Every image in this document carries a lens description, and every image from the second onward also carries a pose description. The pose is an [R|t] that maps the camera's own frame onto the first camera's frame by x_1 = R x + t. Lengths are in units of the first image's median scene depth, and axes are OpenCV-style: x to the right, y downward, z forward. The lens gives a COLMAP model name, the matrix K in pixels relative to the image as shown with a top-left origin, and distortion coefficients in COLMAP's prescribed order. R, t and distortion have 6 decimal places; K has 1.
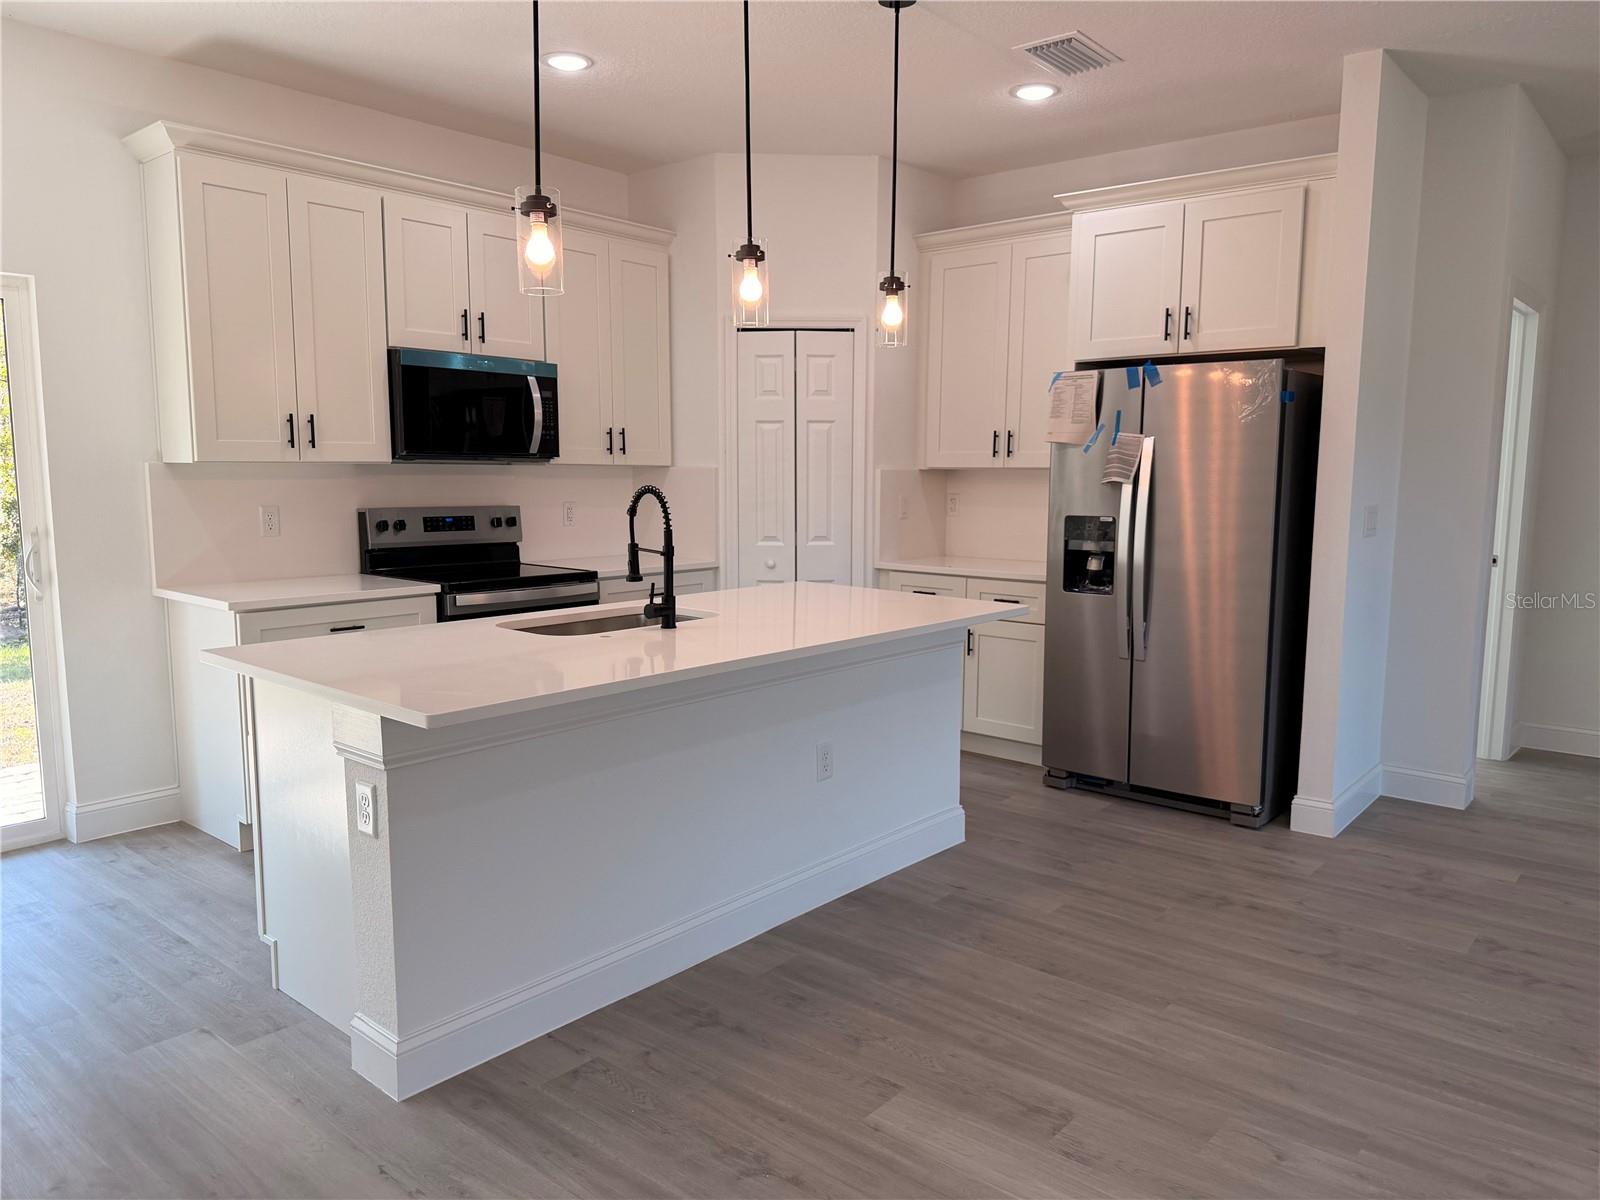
lens RADIAL K [[1131.5, 0, 808.3], [0, 1131.5, 601.1], [0, 0, 1]] dist [0.041390, -0.038230]
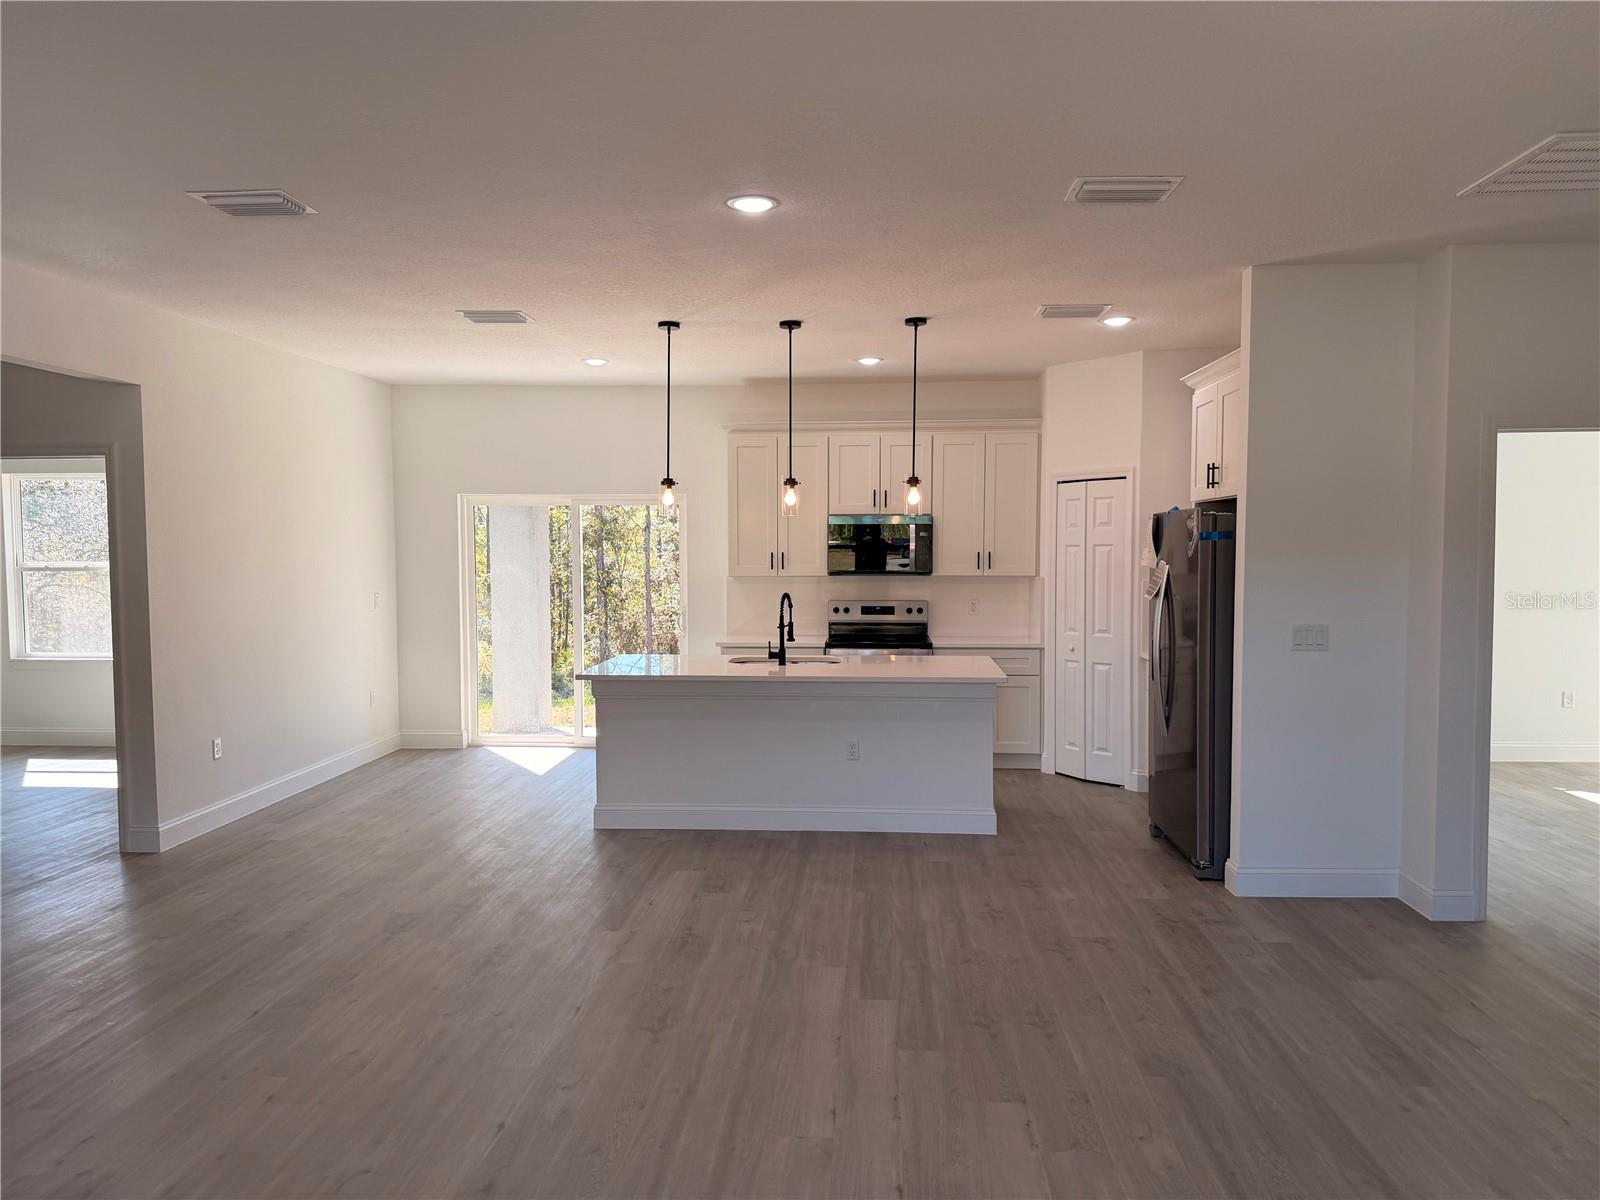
lens RADIAL K [[1131.5, 0, 798.4], [0, 1131.5, 600.8], [0, 0, 1]] dist [0.041390, -0.038230]
pose [[0.580910, 0.031918, -0.813342, 1.070061], [-0.089277, 0.995701, -0.024689, -0.030999], [0.809057, 0.086955, 0.581262, -0.099836]]
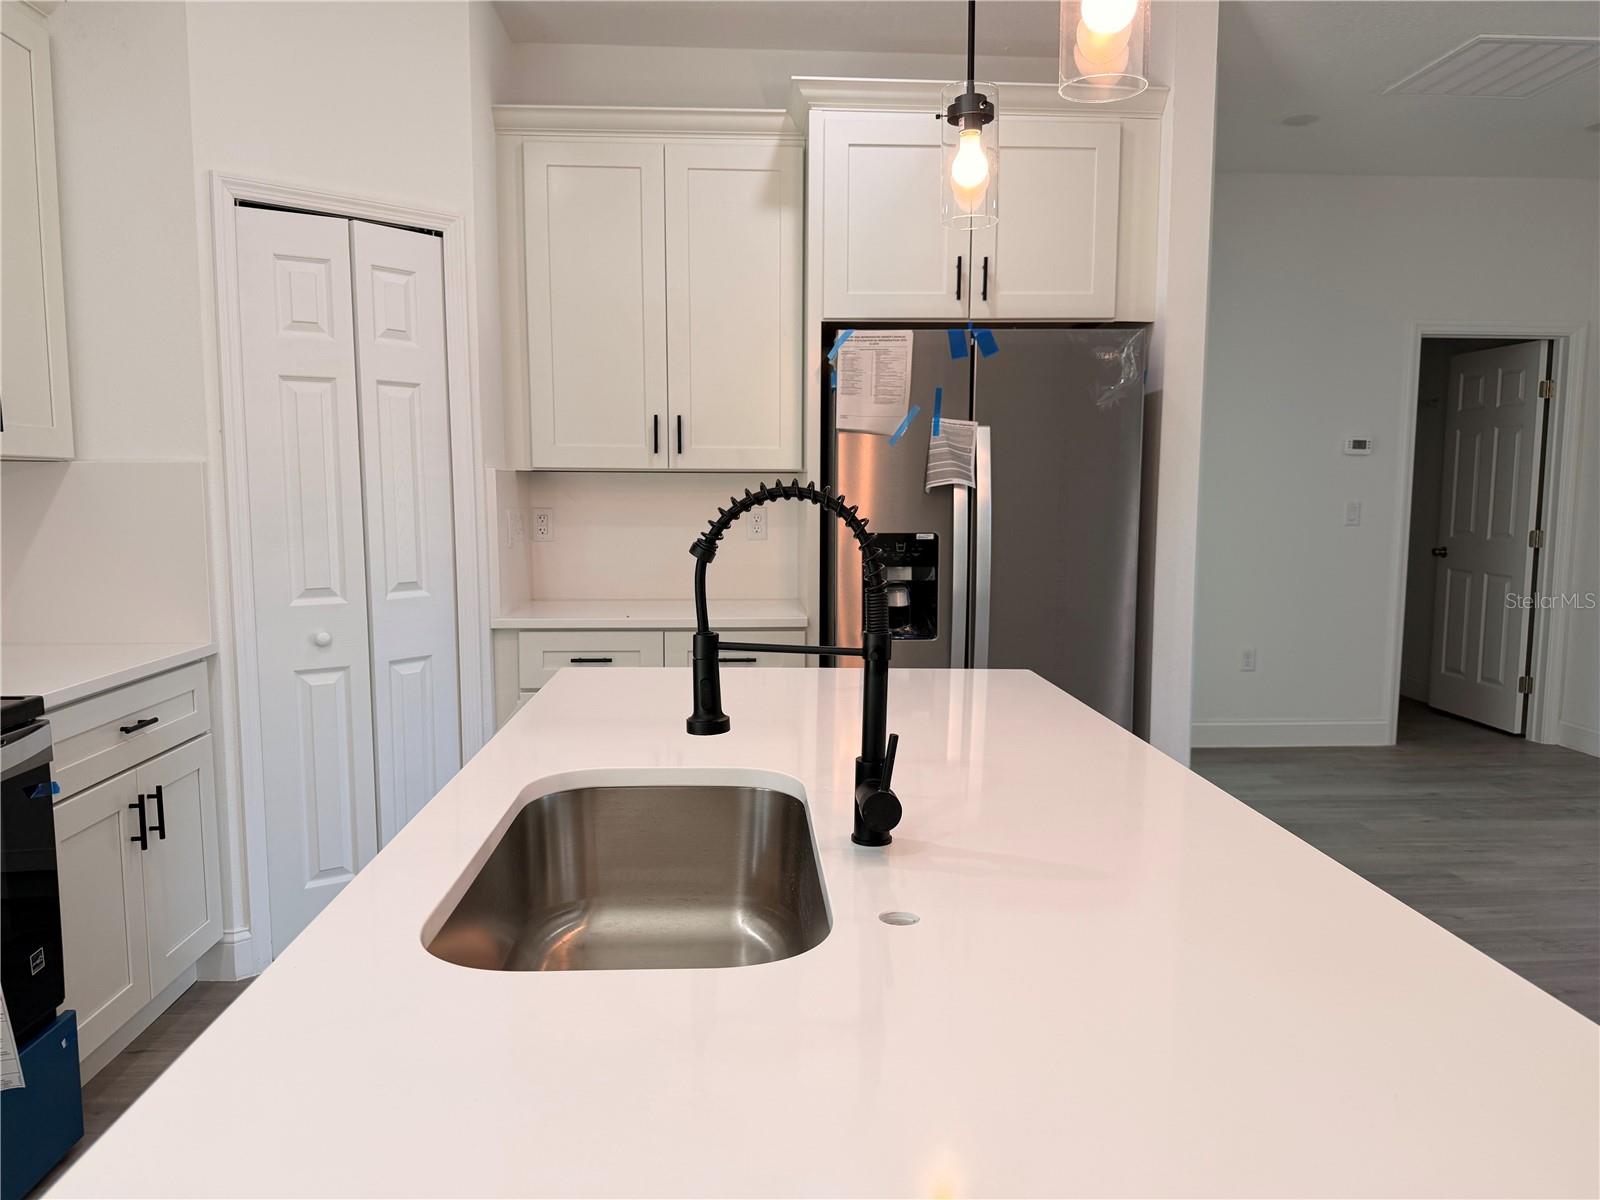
lens RADIAL K [[1131.5, 0, 804.7], [0, 1131.5, 603.6], [0, 0, 1]] dist [0.041390, -0.038230]
pose [[0.727007, -0.071424, 0.682905, -0.286000], [0.080845, 0.996561, 0.018162, -0.048440], [-0.681854, 0.042006, 0.730282, 0.516088]]
